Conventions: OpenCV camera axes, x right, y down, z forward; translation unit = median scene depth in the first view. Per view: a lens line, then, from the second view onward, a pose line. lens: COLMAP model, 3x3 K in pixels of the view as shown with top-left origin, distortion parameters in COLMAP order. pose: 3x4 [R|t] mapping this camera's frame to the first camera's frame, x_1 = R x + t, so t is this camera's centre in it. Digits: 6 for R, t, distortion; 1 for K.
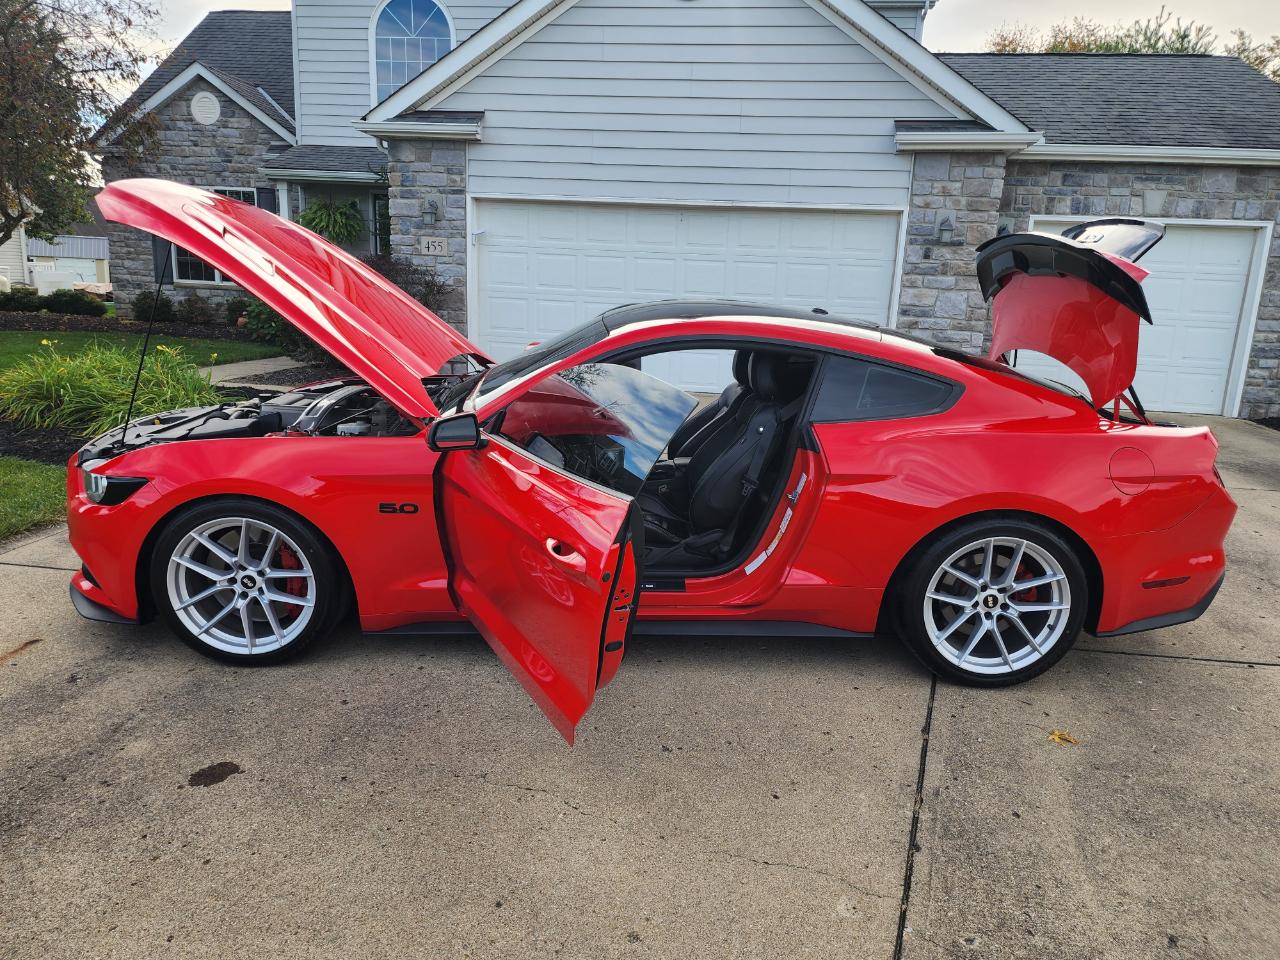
lens RADIAL K [[856.8, 0, 629.4], [0, 856.8, 475.9], [0, 0, 1]] dist [0.069670, -0.057527]
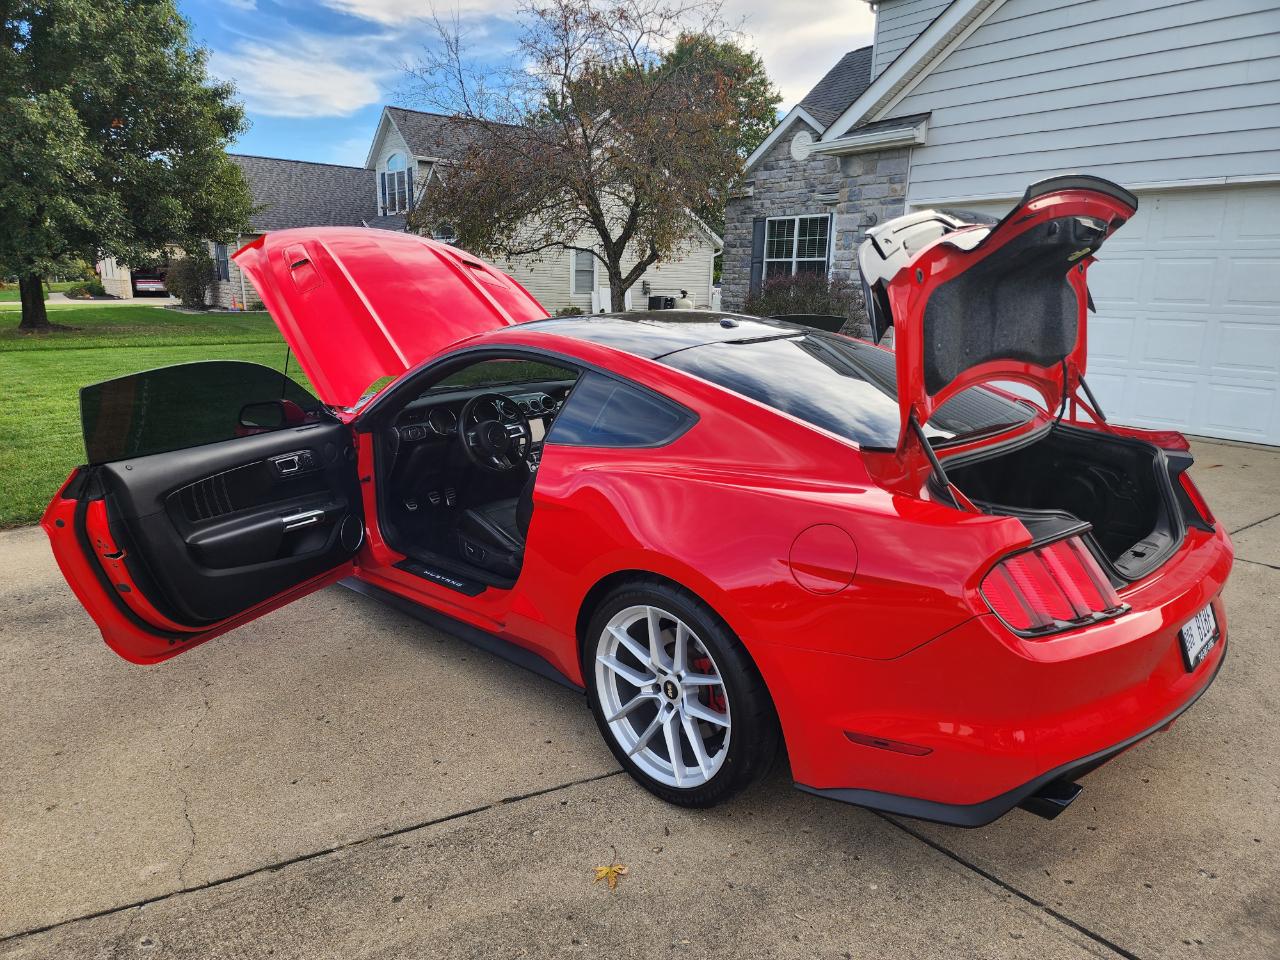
lens RADIAL K [[856.8, 0, 629.4], [0, 856.8, 475.9], [0, 0, 1]] dist [0.069670, -0.057527]
pose [[0.714825, 0.127165, -0.687643, 0.322146], [-0.140628, 0.989379, 0.036778, -0.025091], [0.685017, 0.070412, 0.725116, 0.141655]]
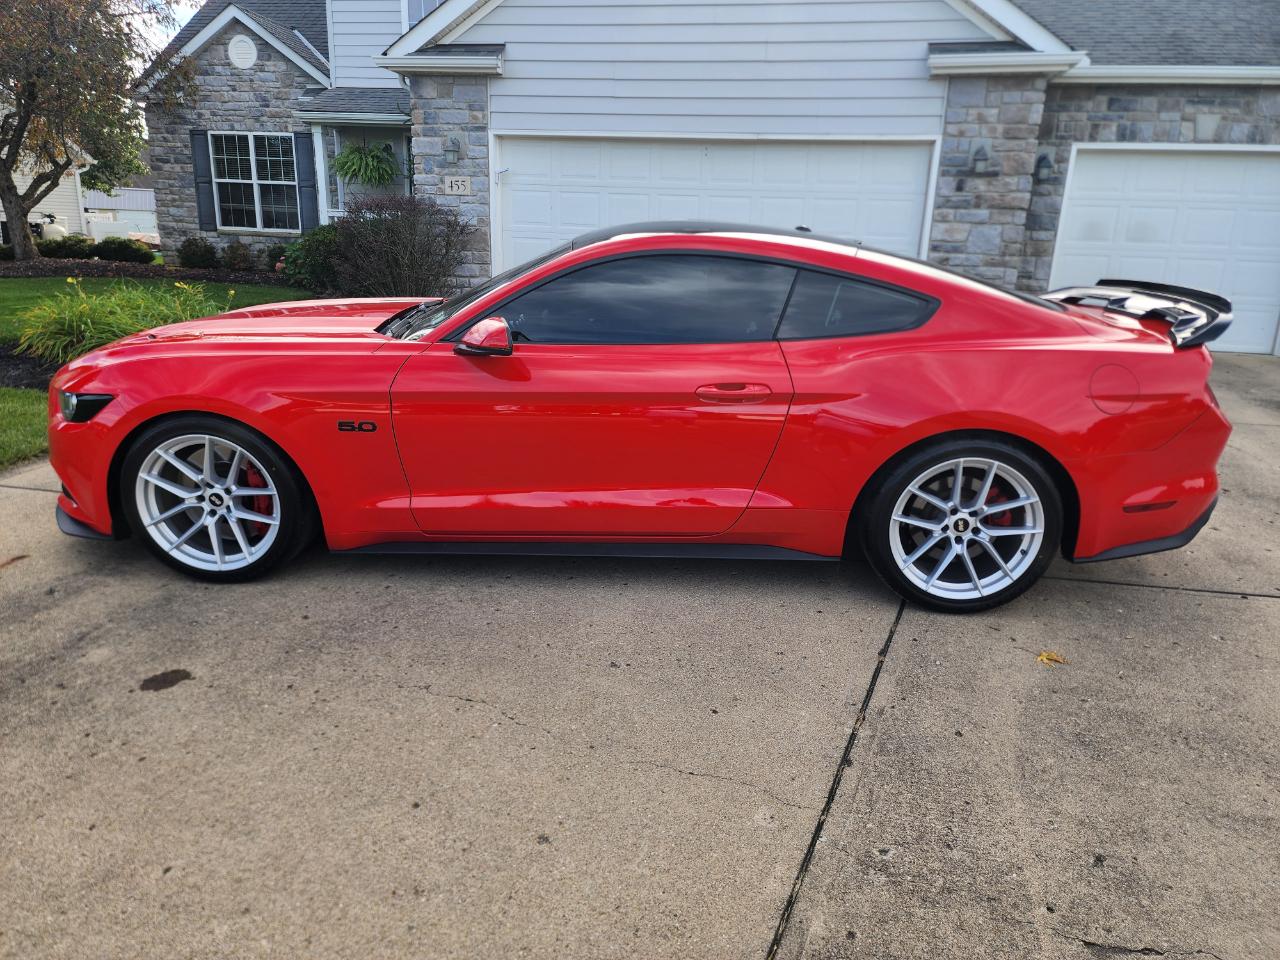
lens RADIAL K [[849.1, 0, 633.8], [0, 849.1, 475.1], [0, 0, 1]] dist [0.070523, -0.054212]
pose [[0.998542, 0.006336, -0.053614, 0.036466], [-0.003355, 0.998453, 0.055509, 0.013115], [0.053883, -0.055248, 0.997018, 0.009824]]
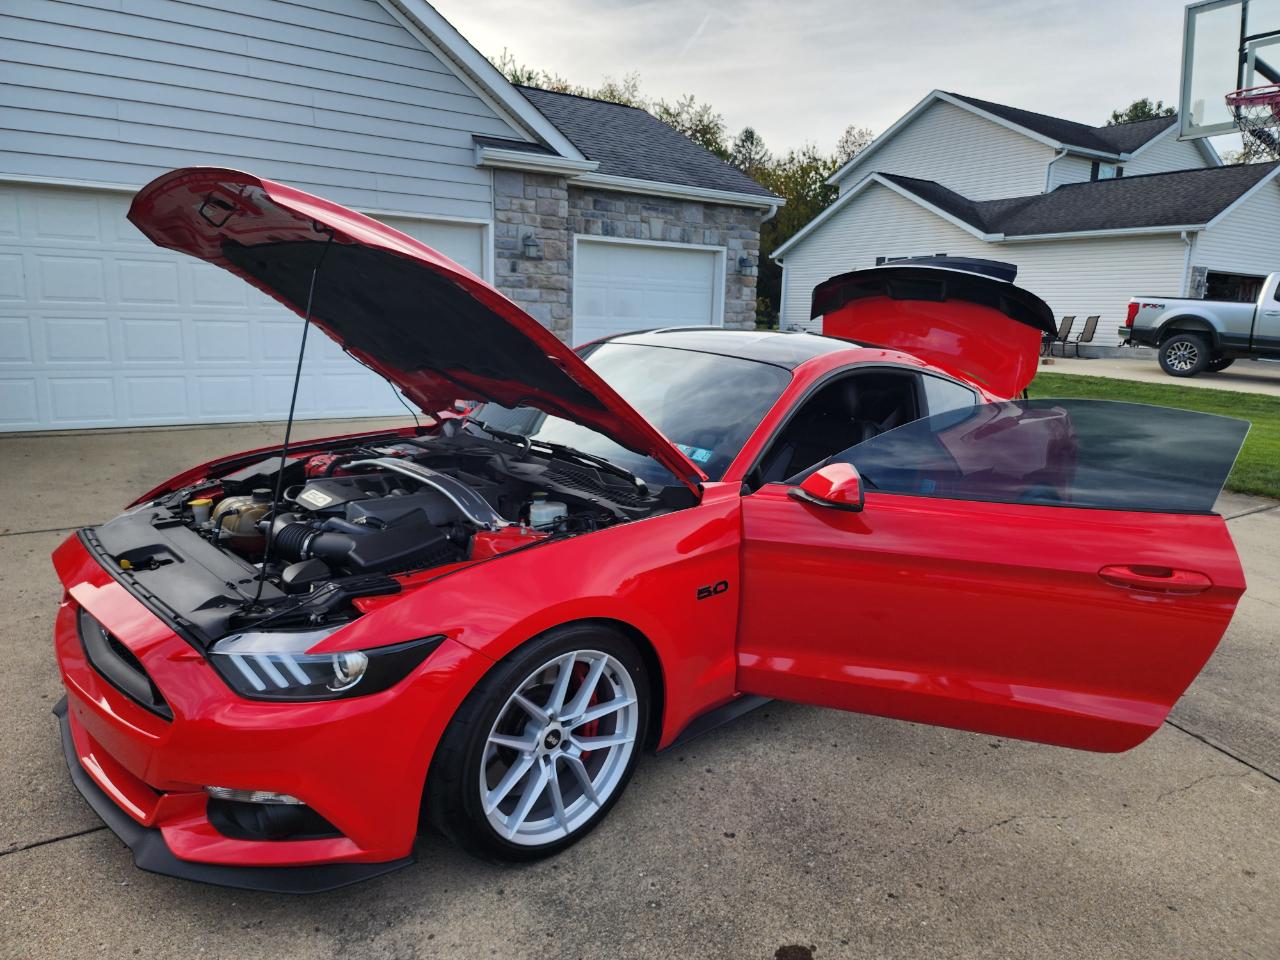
lens RADIAL K [[881.1, 0, 620.5], [0, 881.1, 475.6], [0, 0, 1]] dist [0.062101, -0.058273]
pose [[0.734899, -0.144687, 0.662563, -0.312804], [0.148428, 0.987606, 0.051035, -0.046063], [-0.661735, 0.060837, 0.747266, 0.141681]]
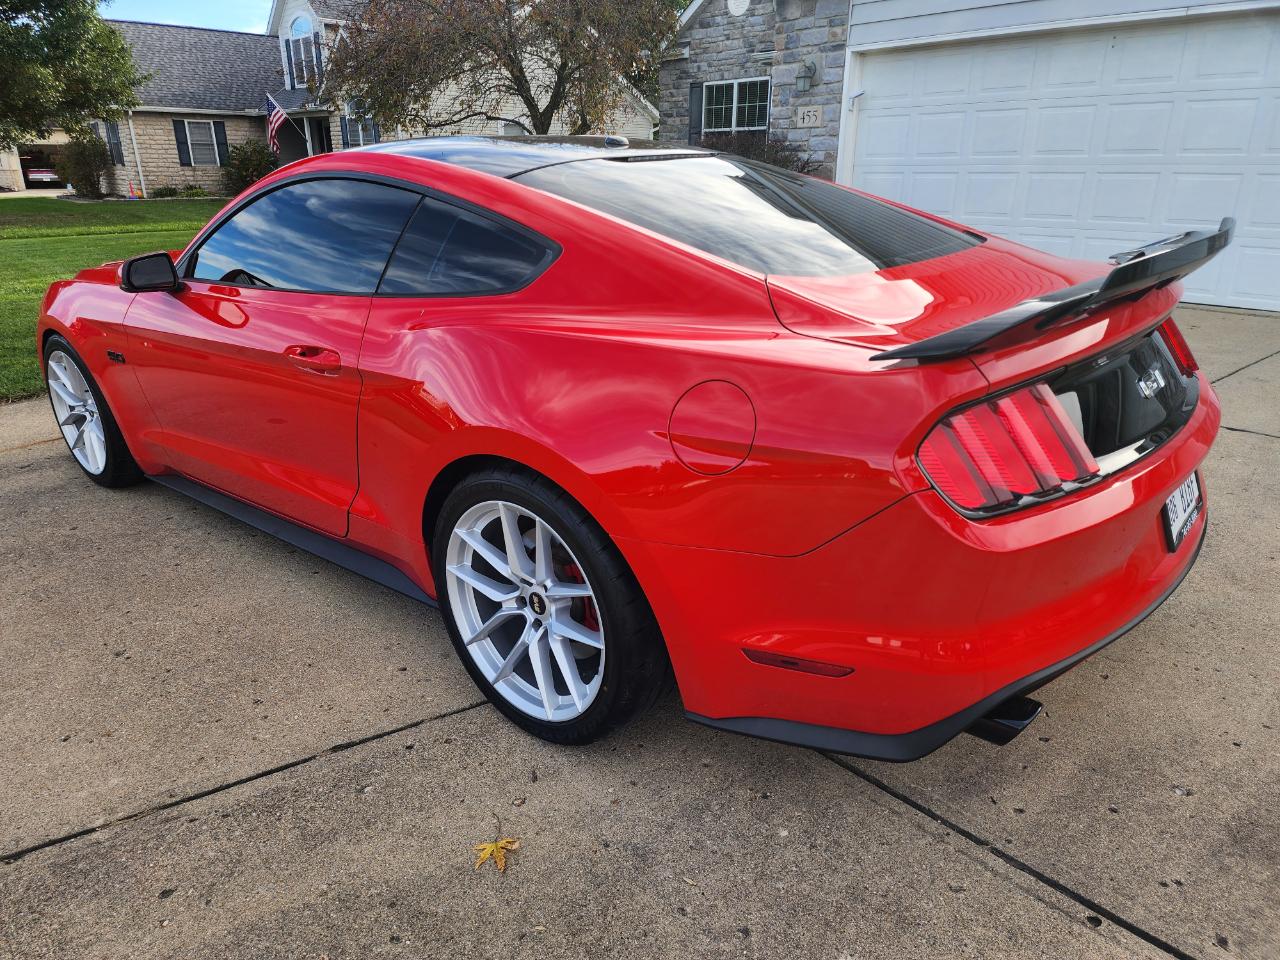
lens RADIAL K [[849.4, 0, 640.0], [0, 849.4, 480.0], [0, 0, 1]] dist [0.082771, -0.070242]
pose [[0.765056, 0.184566, -0.616948, 0.298285], [-0.112565, 0.981626, 0.154075, -0.015991], [0.634049, -0.048429, 0.771775, 0.207021]]
